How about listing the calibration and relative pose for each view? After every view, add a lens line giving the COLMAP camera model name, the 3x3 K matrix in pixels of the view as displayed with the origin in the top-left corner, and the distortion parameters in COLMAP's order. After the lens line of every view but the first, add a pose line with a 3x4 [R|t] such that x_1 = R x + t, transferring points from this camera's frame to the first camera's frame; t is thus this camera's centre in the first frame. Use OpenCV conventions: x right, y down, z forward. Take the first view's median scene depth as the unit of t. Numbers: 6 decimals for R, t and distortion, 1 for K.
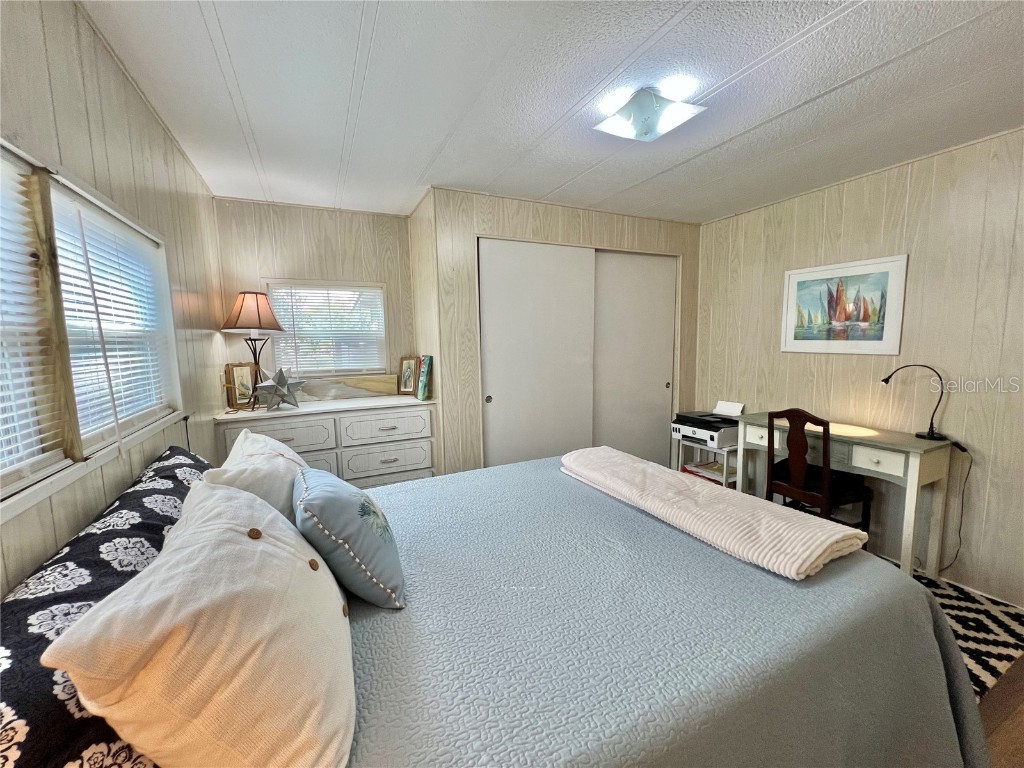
lens RADIAL K [[411.1, 0, 509.7], [0, 411.1, 383.2], [0, 0, 1]] dist [-0.003897, 0.000716]
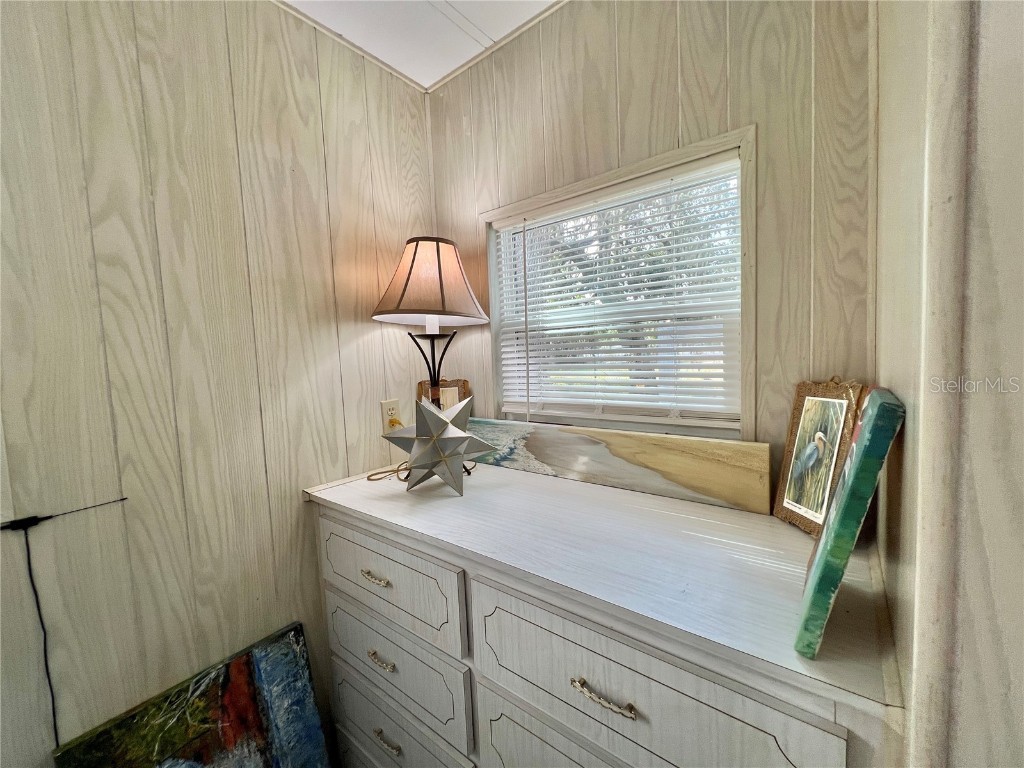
lens RADIAL K [[411.1, 0, 509.0], [0, 411.1, 382.4], [0, 0, 1]] dist [-0.000104, 0.000047]
pose [[0.452756, 0.063500, -0.889370, -0.116835], [-0.061604, 0.997305, 0.039845, -0.066765], [0.889504, 0.036748, 0.455448, 0.758146]]
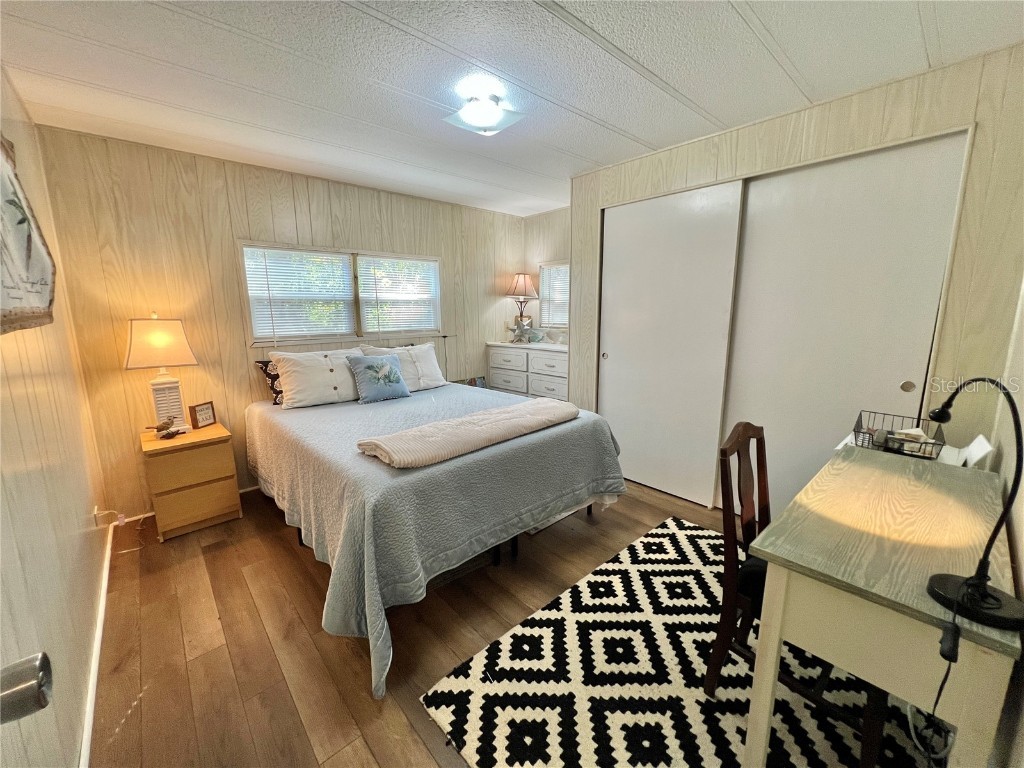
lens RADIAL K [[411.1, 0, 509.7], [0, 411.1, 383.2], [0, 0, 1]] dist [-0.003897, 0.000716]
pose [[0.294791, 0.185884, -0.937308, 0.893594], [-0.105013, 0.981258, 0.161572, -0.039187], [0.949774, 0.050799, 0.308786, 0.397240]]
